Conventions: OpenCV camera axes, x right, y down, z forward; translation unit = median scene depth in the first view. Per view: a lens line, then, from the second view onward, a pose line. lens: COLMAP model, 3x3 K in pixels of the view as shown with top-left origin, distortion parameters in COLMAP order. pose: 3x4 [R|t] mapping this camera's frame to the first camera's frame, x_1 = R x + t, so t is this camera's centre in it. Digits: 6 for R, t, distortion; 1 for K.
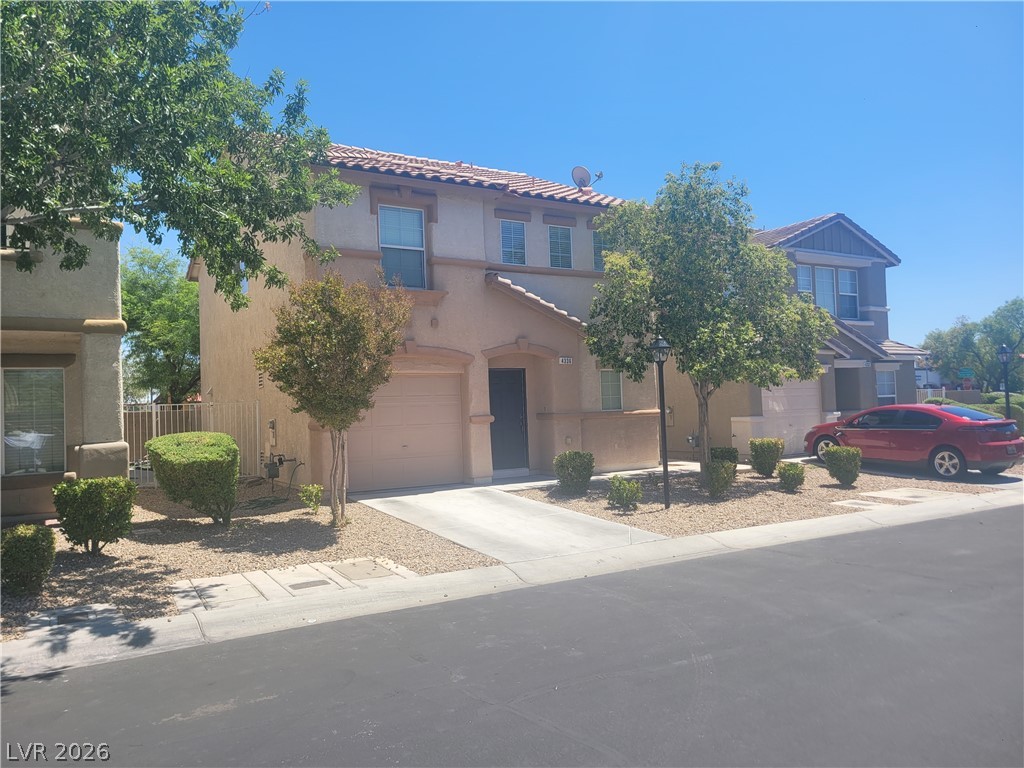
lens RADIAL K [[763.0, 0, 512.1], [0, 763.0, 380.9], [0, 0, 1]] dist [0.063464, -0.045012]
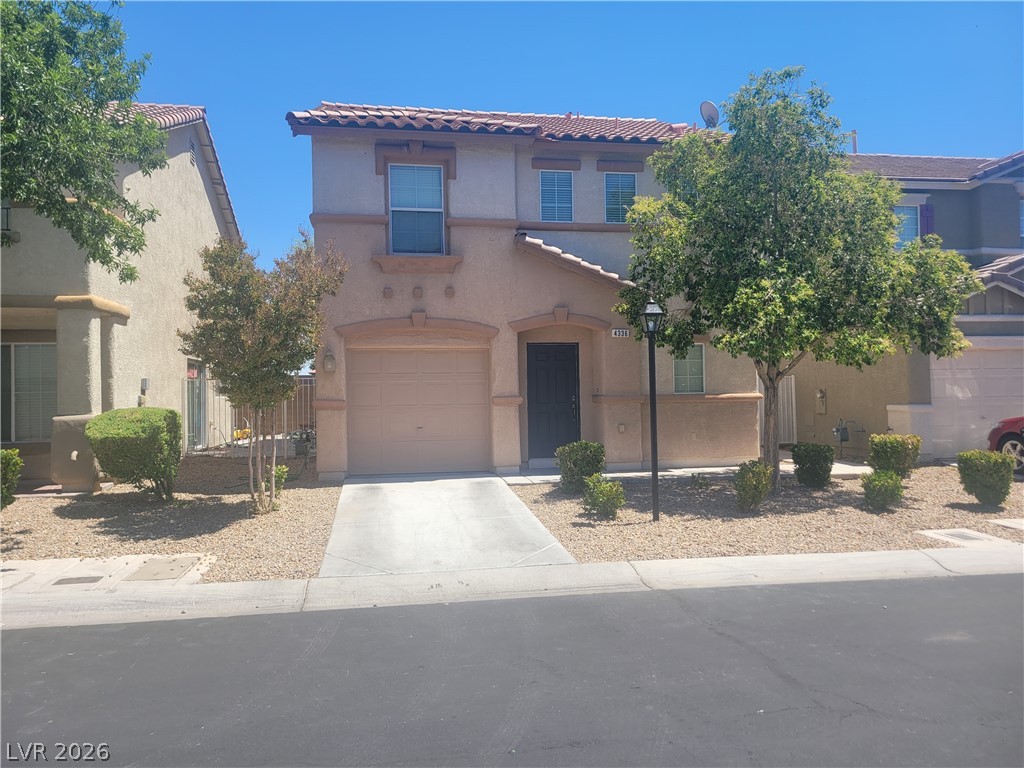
lens RADIAL K [[763.0, 0, 513.3], [0, 763.0, 380.8], [0, 0, 1]] dist [0.063464, -0.045012]
pose [[0.930236, 0.014257, -0.366685, 0.289149], [-0.003042, 0.999510, 0.031146, 0.000198], [0.366950, -0.027858, 0.929824, 0.184529]]
